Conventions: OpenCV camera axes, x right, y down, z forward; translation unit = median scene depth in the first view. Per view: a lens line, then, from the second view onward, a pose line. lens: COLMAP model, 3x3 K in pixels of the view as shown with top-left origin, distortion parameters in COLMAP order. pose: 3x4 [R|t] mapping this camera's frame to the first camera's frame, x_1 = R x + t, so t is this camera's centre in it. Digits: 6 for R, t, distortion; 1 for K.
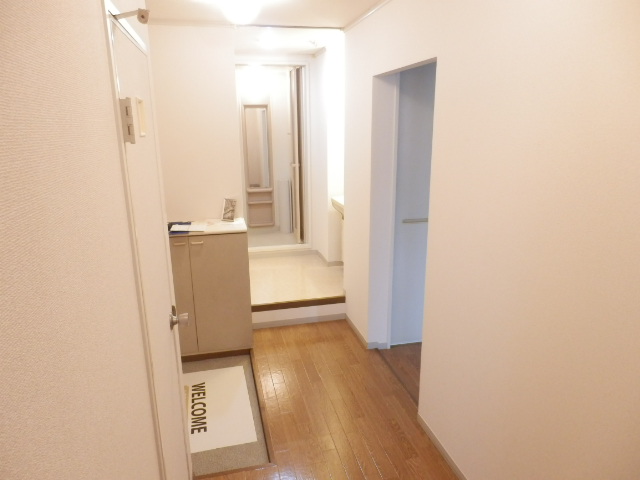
lens RADIAL K [[440.4, 0, 320.8], [0, 440.4, 240.2], [0, 0, 1]] dist [-0.004136, -0.000697]
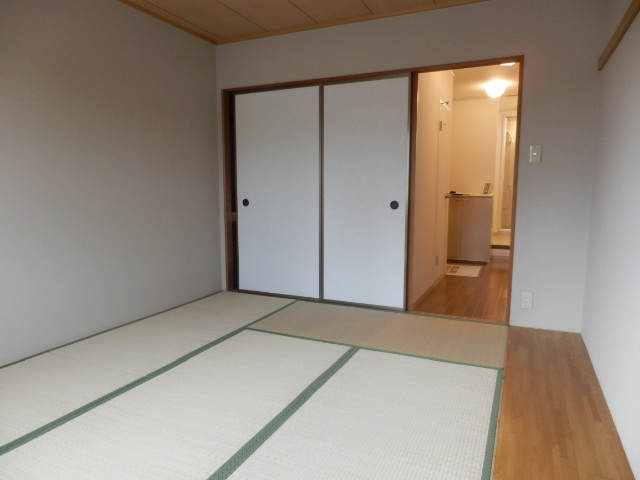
lens RADIAL K [[440.4, 0, 317.3], [0, 440.4, 241.1], [0, 0, 1]] dist [-0.004136, -0.000697]
pose [[0.779515, 0.086124, -0.620434, 0.575750], [-0.176078, 0.980691, -0.085092, 0.586317], [0.601126, 0.175576, 0.779629, -1.199981]]
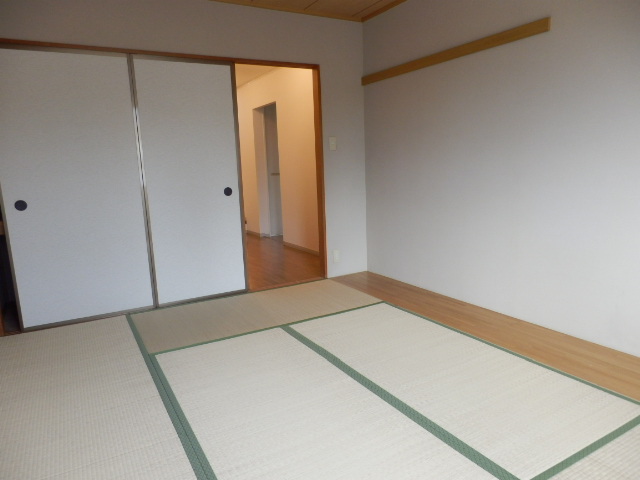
lens RADIAL K [[440.4, 0, 319.3], [0, 440.4, 241.0], [0, 0, 1]] dist [-0.004136, -0.000697]
pose [[0.961890, -0.072703, 0.263596, -0.231516], [0.100502, 0.990530, -0.093543, 0.633476], [-0.254299, 0.116470, 0.960087, -1.406652]]
